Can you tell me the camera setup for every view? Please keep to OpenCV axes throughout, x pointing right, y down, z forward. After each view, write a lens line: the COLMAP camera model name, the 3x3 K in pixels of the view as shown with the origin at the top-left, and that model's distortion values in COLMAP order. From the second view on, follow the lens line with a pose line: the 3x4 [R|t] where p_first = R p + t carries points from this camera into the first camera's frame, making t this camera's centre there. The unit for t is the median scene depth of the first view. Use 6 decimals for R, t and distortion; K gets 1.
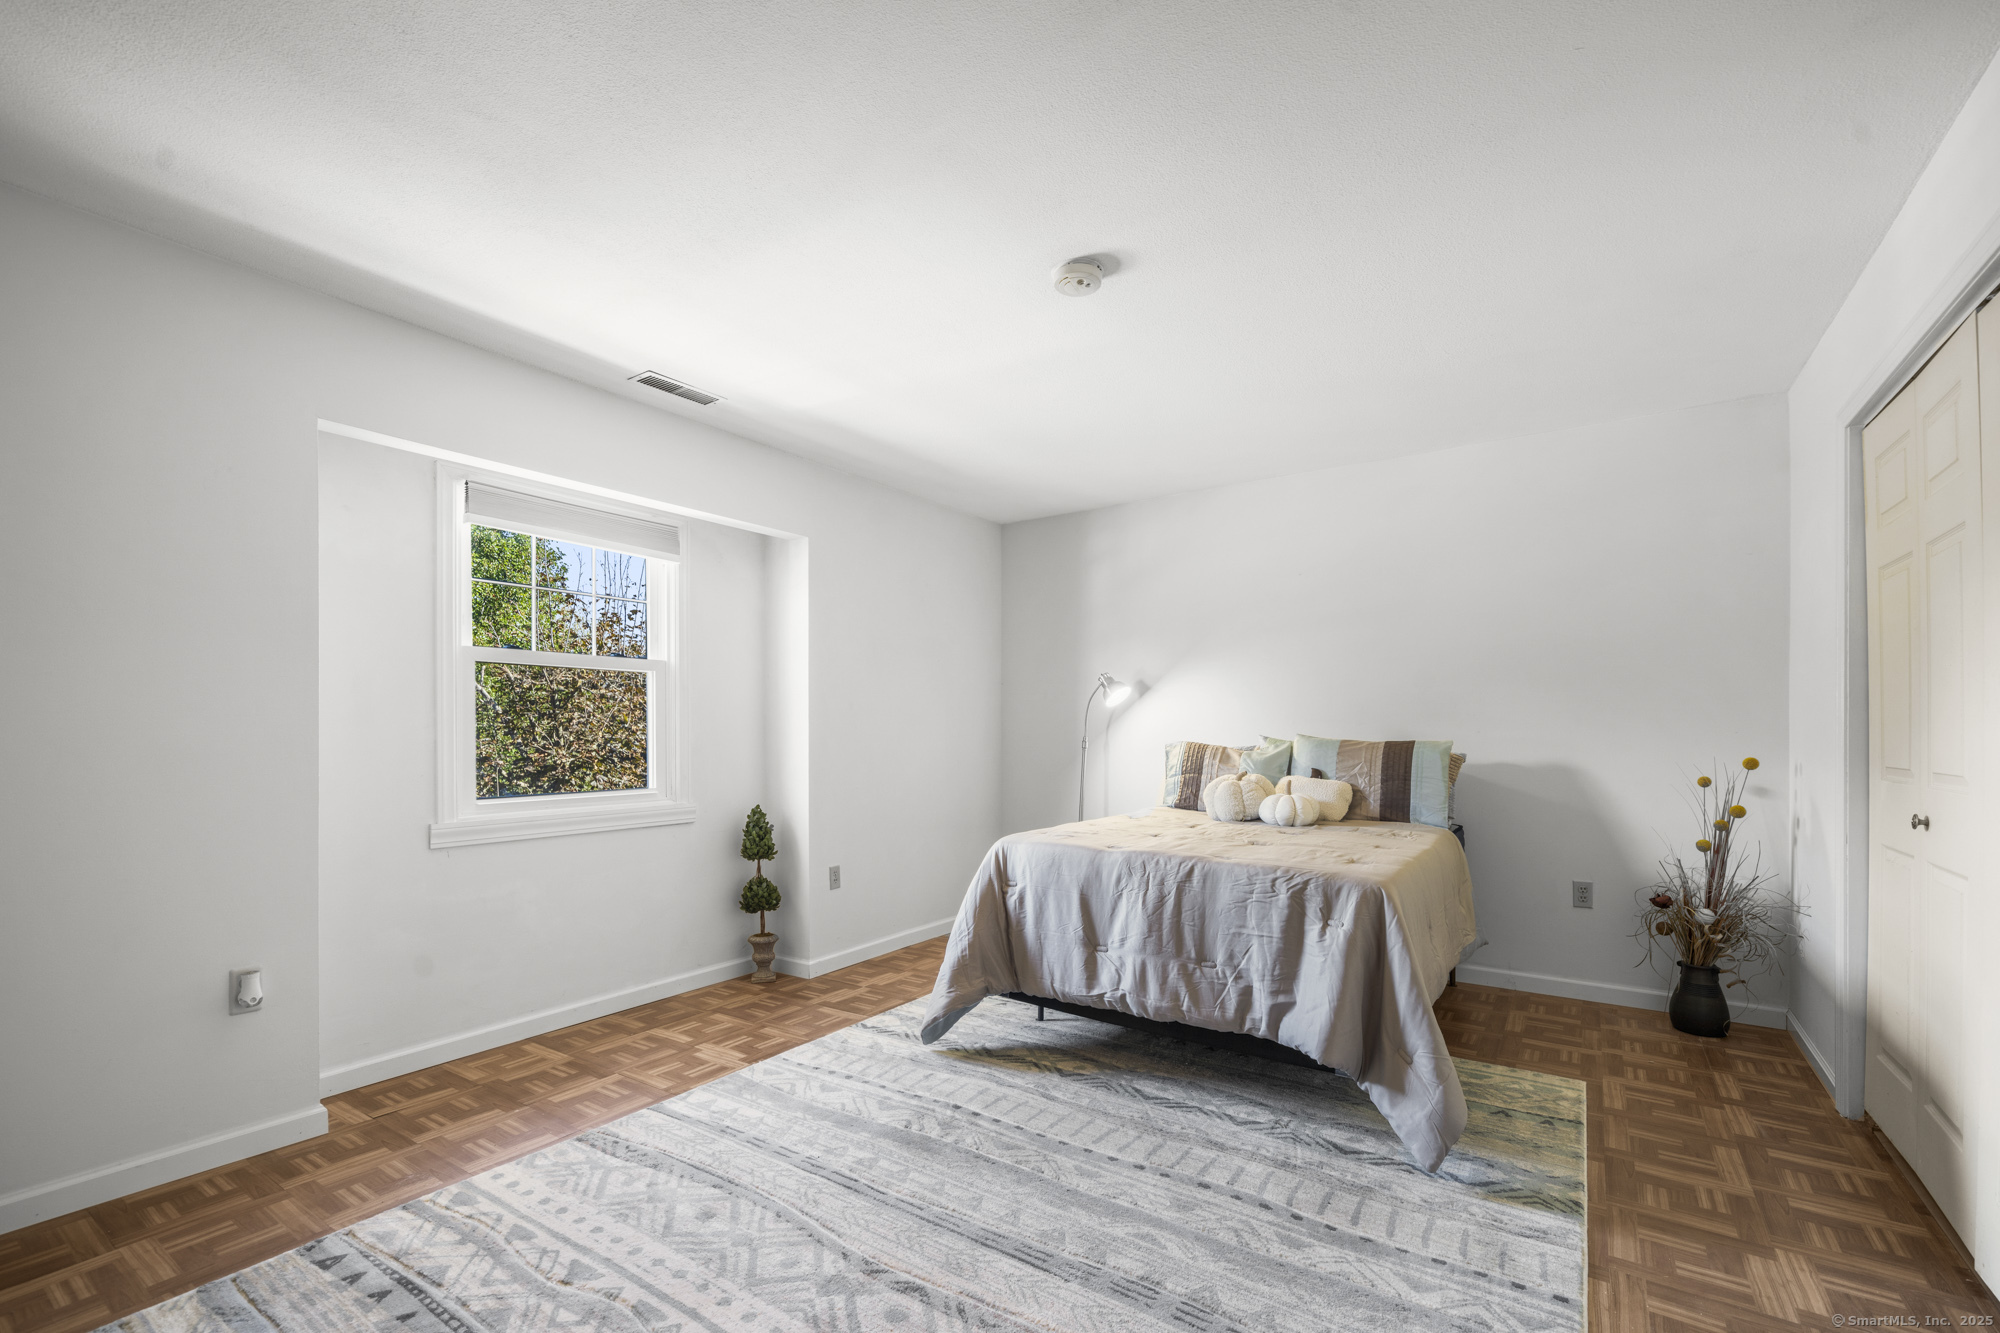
lens RADIAL K [[865.7, 0, 990.4], [0, 865.7, 745.4], [0, 0, 1]] dist [0.000108, 0.000192]
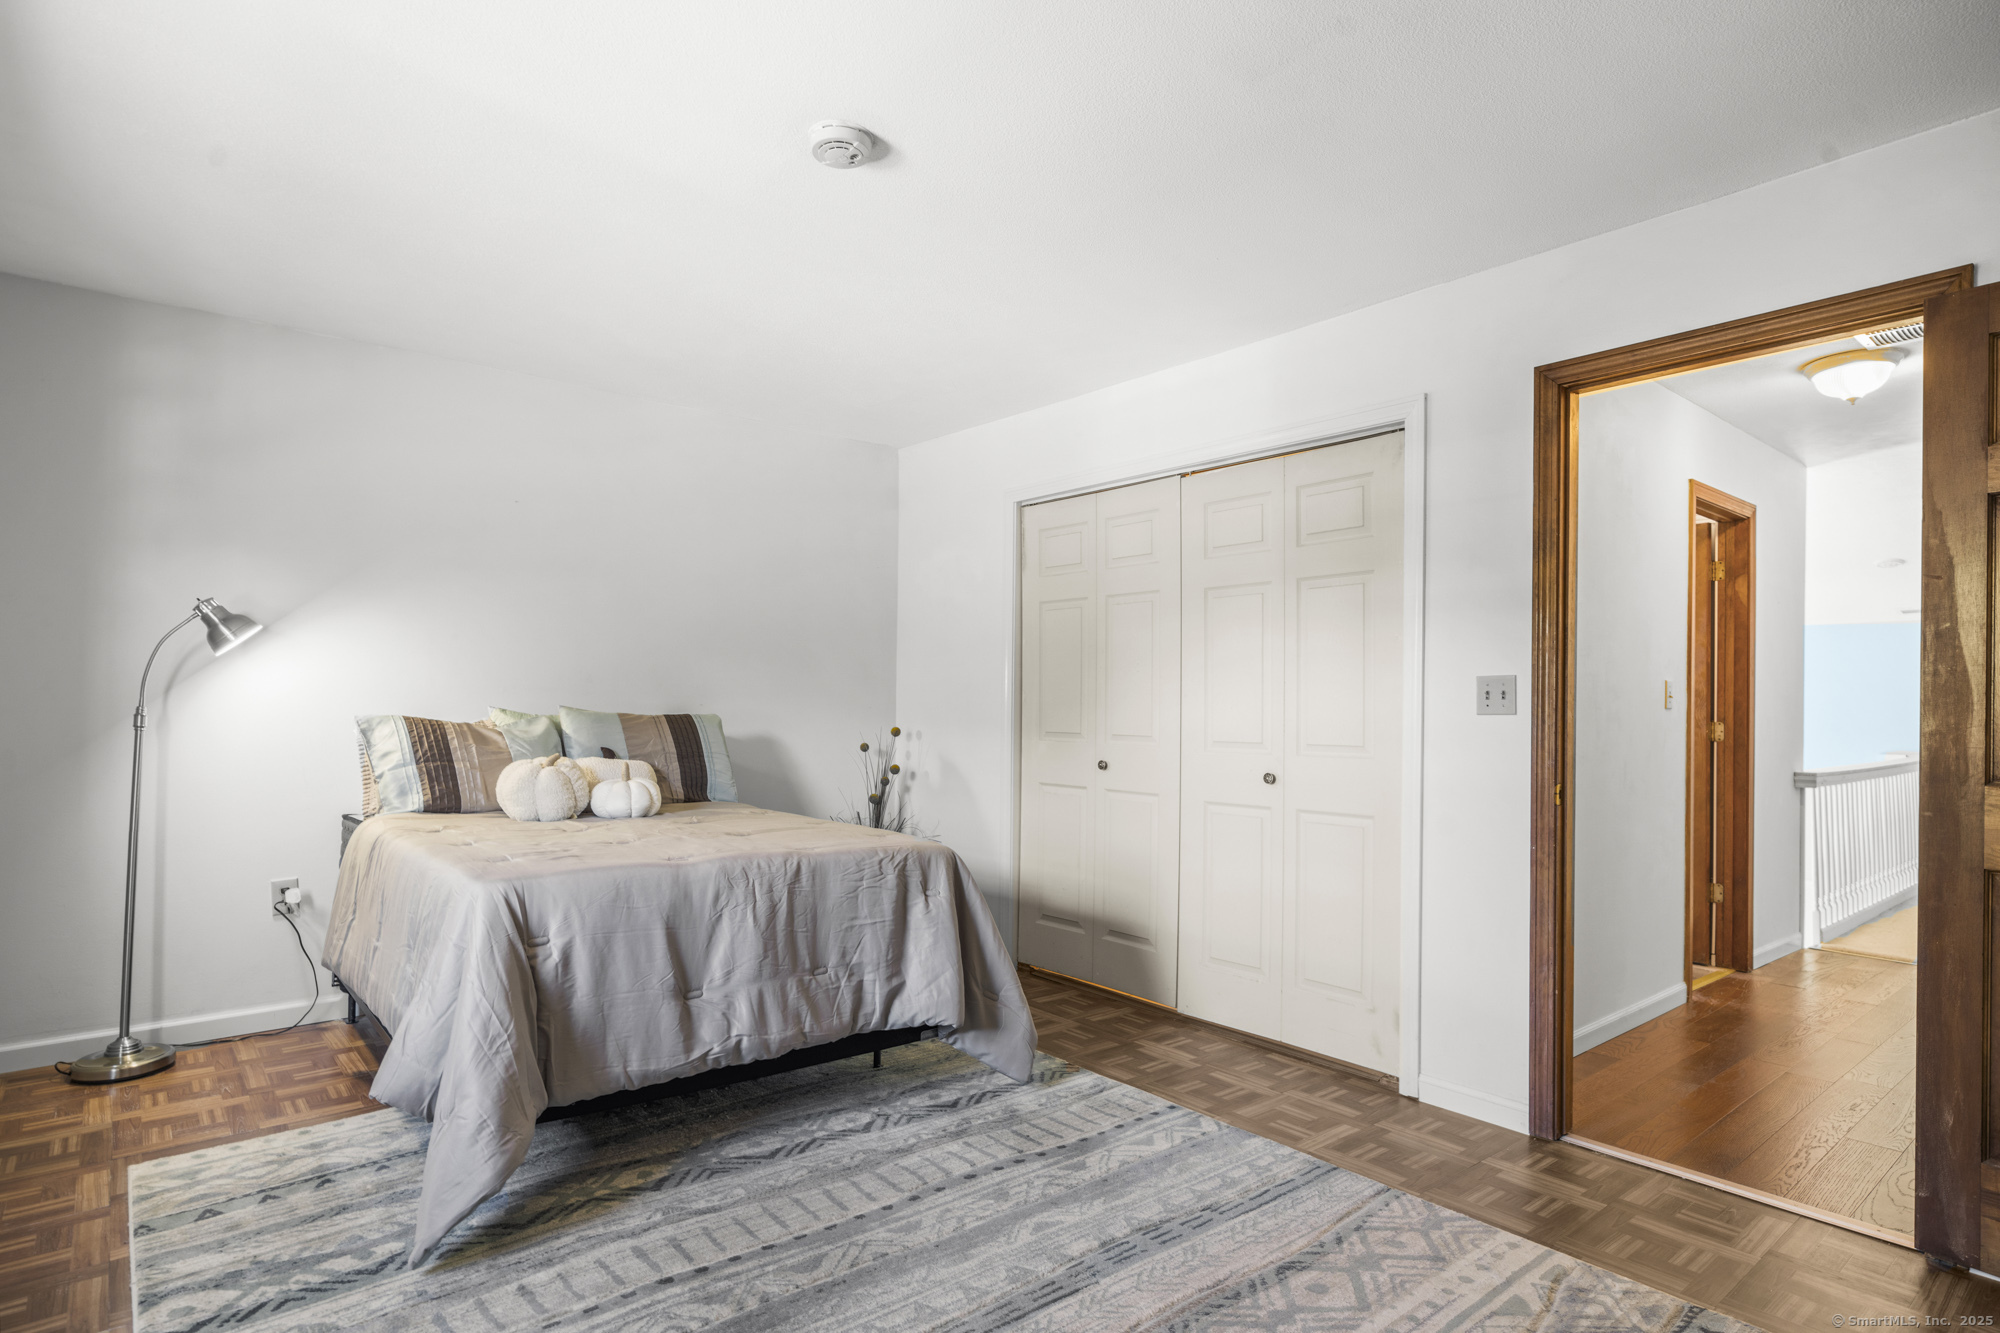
lens RADIAL K [[1045.8, 0, 995.3], [0, 1045.8, 702.4], [0, 0, 1]] dist [0.000428, -0.000034]
pose [[0.268238, 0.008521, 0.963315, -0.737402], [0.000879, 0.999958, -0.009090, -0.010507], [-0.963352, 0.003285, 0.268219, 0.550034]]
